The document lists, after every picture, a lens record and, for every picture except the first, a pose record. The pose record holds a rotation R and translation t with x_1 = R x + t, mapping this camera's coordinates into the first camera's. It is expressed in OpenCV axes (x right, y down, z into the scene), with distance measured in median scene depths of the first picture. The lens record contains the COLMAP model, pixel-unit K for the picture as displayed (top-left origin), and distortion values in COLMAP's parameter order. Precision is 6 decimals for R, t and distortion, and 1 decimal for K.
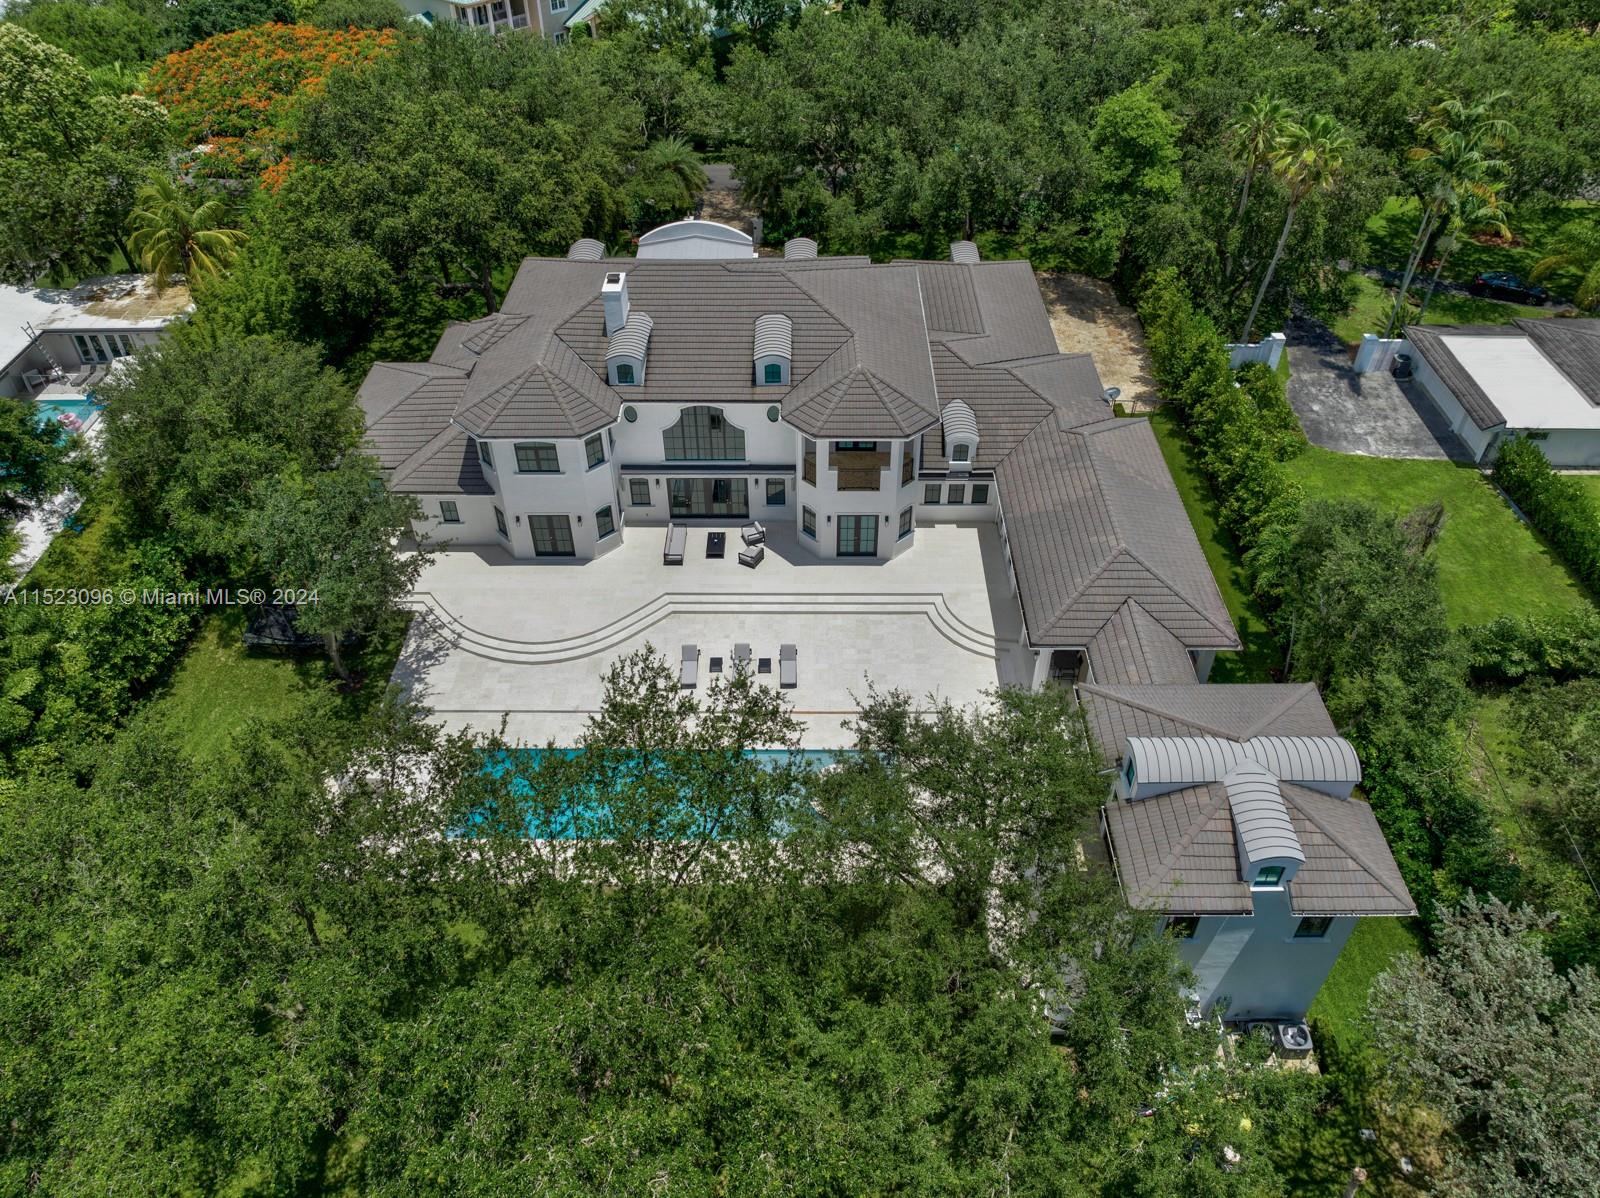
lens RADIAL K [[1133.0, 0, 800.0], [0, 1133.0, 599.0], [0, 0, 1]] dist [-0.000127, 0.000303]
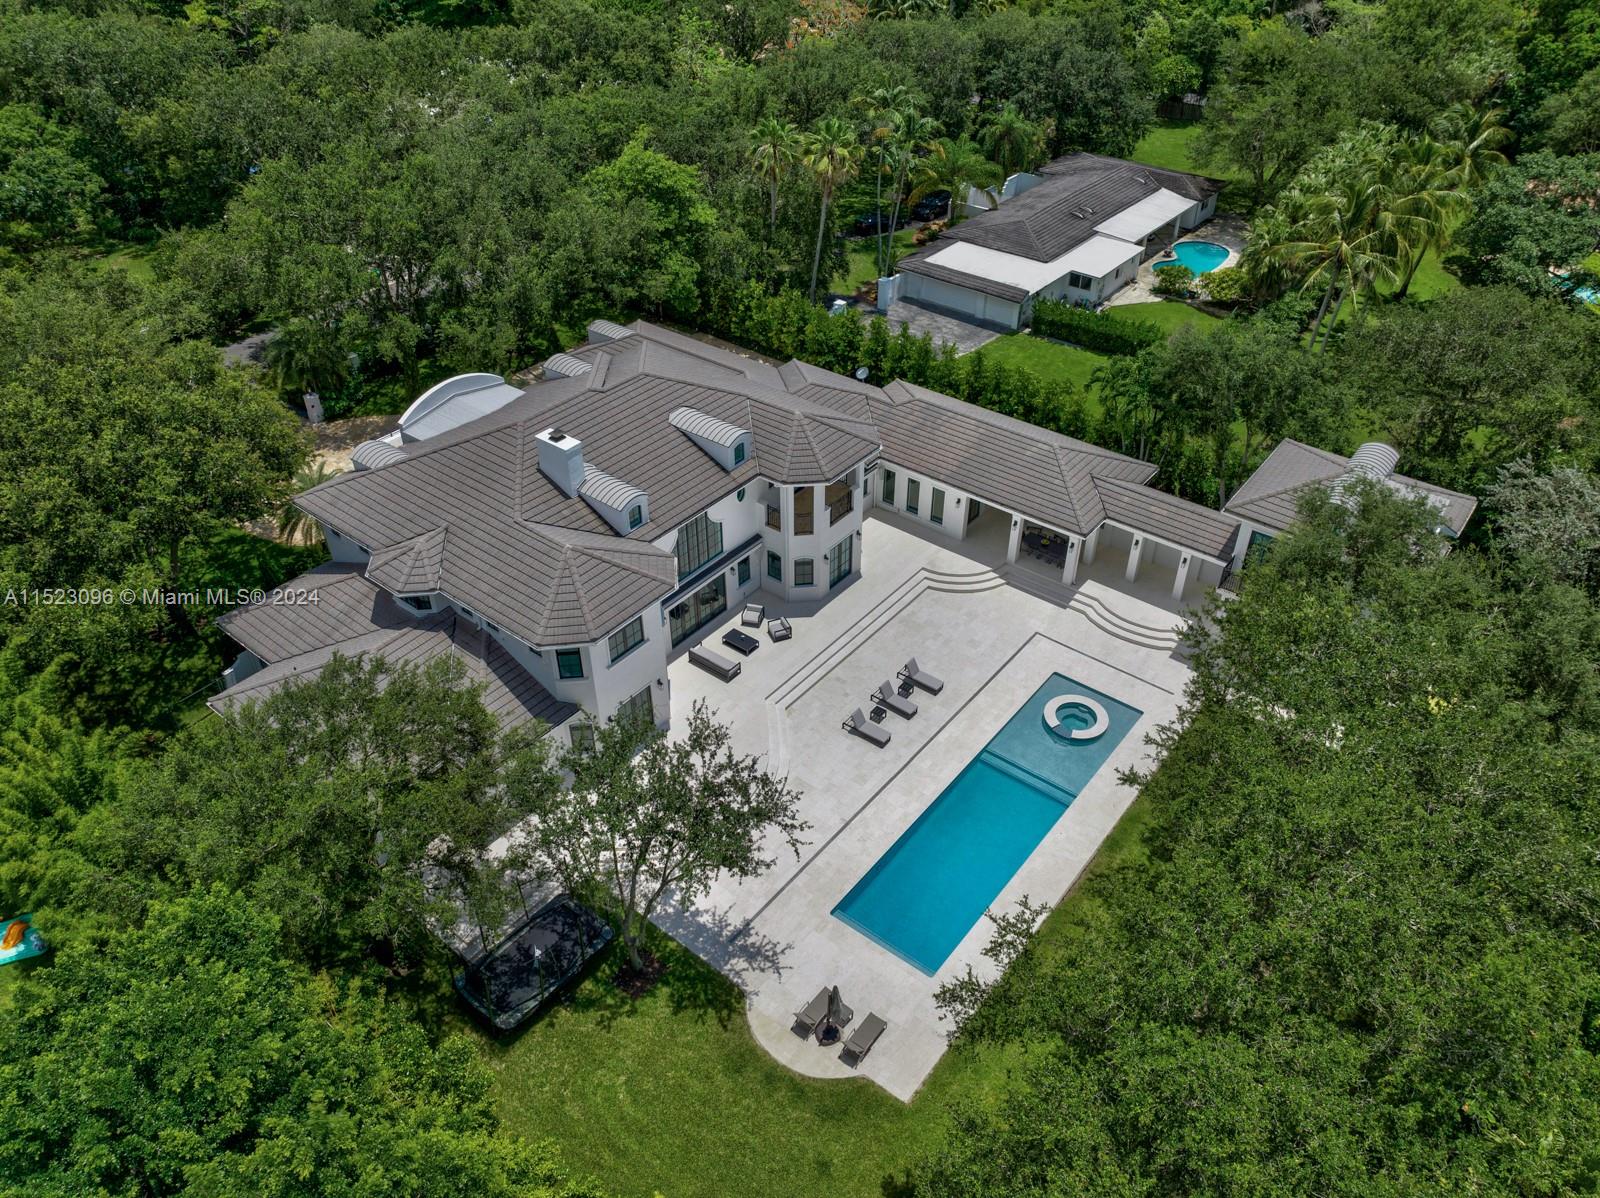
lens RADIAL K [[1133.0, 0, 800.0], [0, 1133.0, 599.0], [0, 0, 1]] dist [-0.000127, 0.000303]
pose [[0.613787, -0.473725, 0.631546, -0.644968], [0.517212, 0.845668, 0.131671, -0.181658], [-0.596454, 0.245826, 0.764076, 0.220521]]
